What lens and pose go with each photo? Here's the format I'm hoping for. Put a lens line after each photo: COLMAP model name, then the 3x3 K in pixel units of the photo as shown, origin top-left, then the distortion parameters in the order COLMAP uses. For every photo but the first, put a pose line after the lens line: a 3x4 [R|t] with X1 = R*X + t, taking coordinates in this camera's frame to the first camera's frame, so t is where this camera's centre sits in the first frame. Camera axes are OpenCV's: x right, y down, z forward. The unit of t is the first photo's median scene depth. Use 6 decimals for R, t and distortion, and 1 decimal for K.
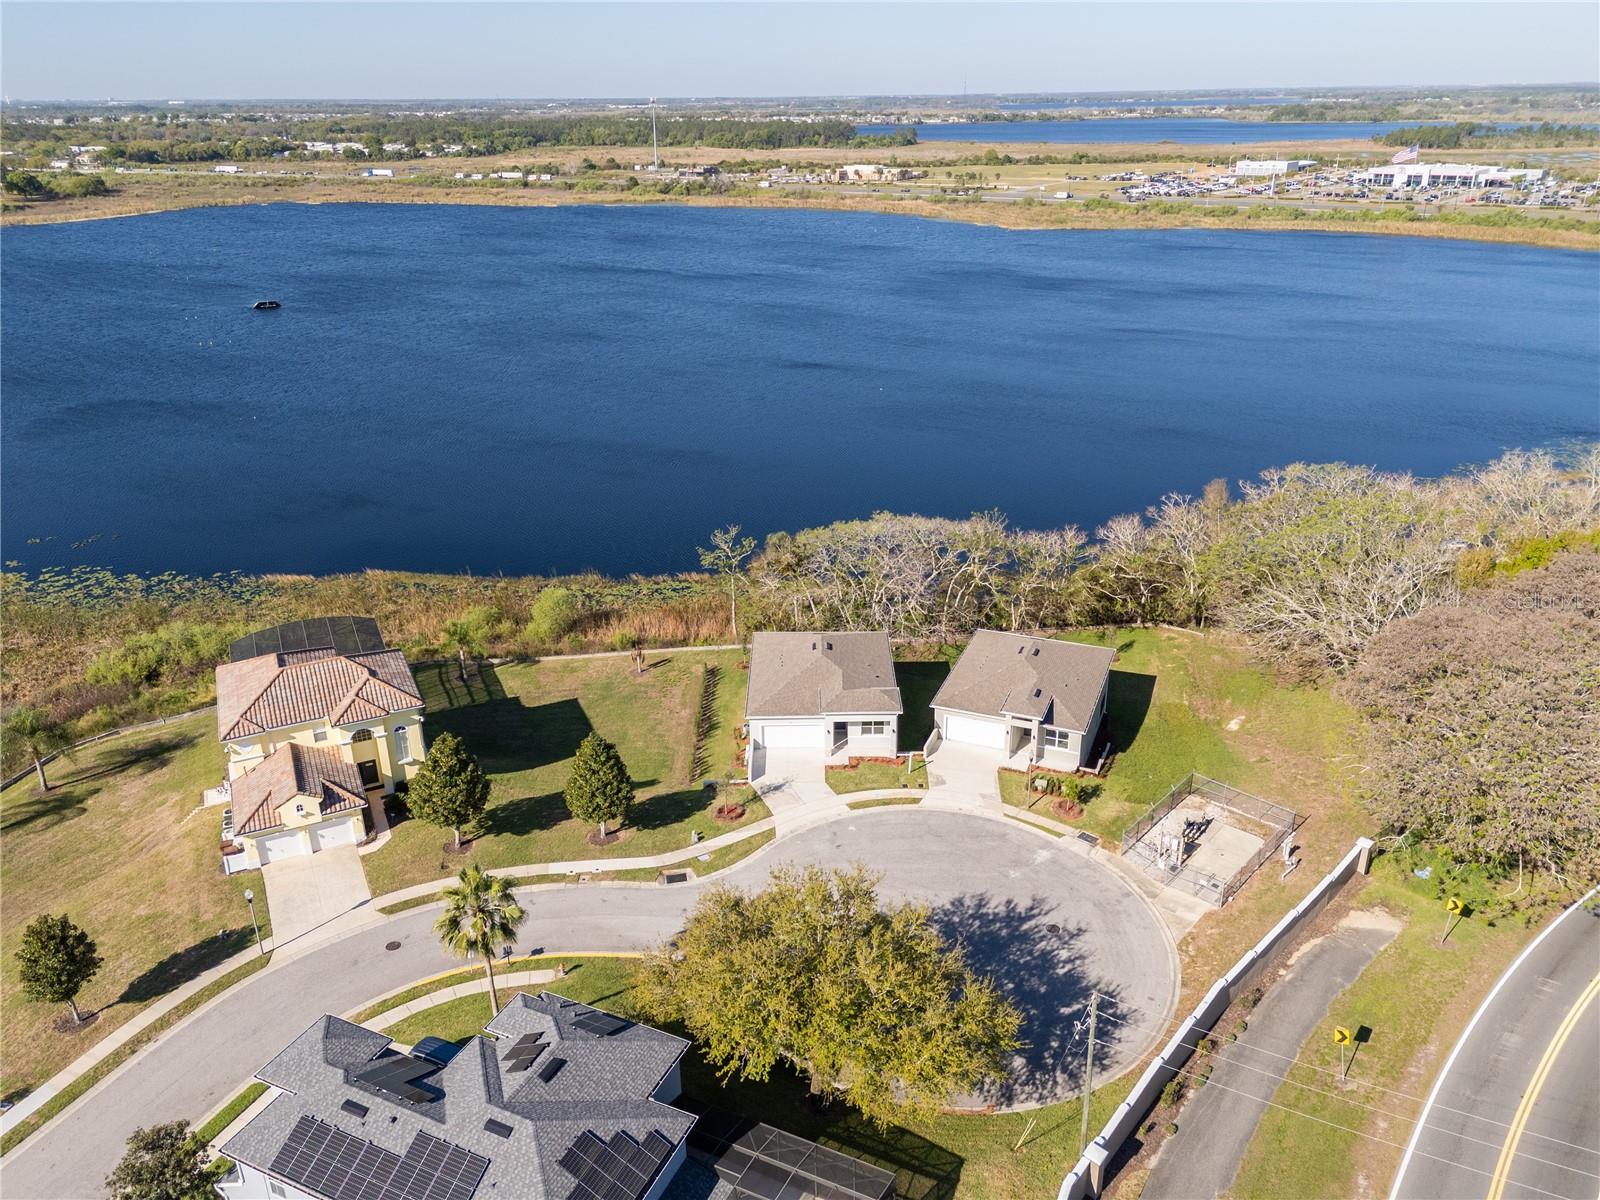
lens RADIAL K [[1172.5, 0, 800.0], [0, 1172.5, 600.0], [0, 0, 1]] dist [0.074167, -0.065985]
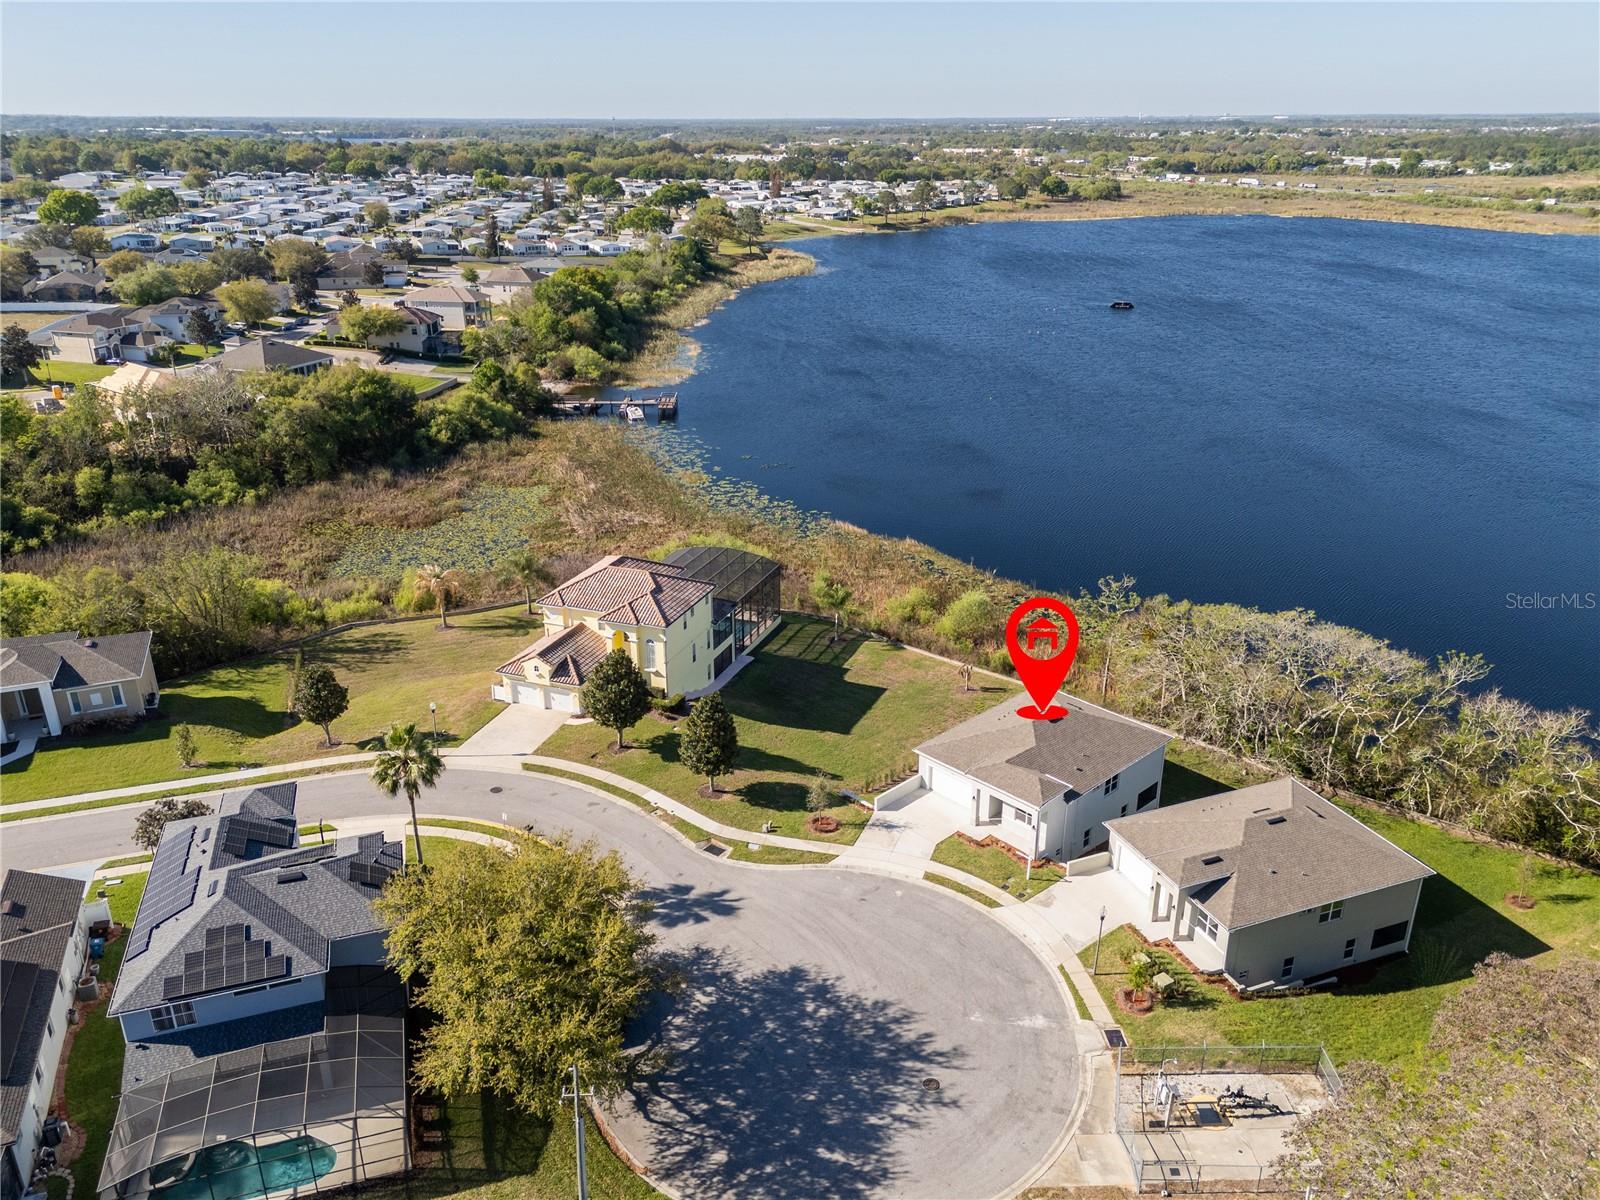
lens RADIAL K [[1172.5, 0, 800.0], [0, 1172.5, 600.0], [0, 0, 1]] dist [0.074167, -0.065985]
pose [[0.689855, 0.282962, -0.666357, 0.416043], [-0.290053, 0.951374, 0.103710, -0.074223], [0.663301, 0.121735, 0.738385, 0.186964]]
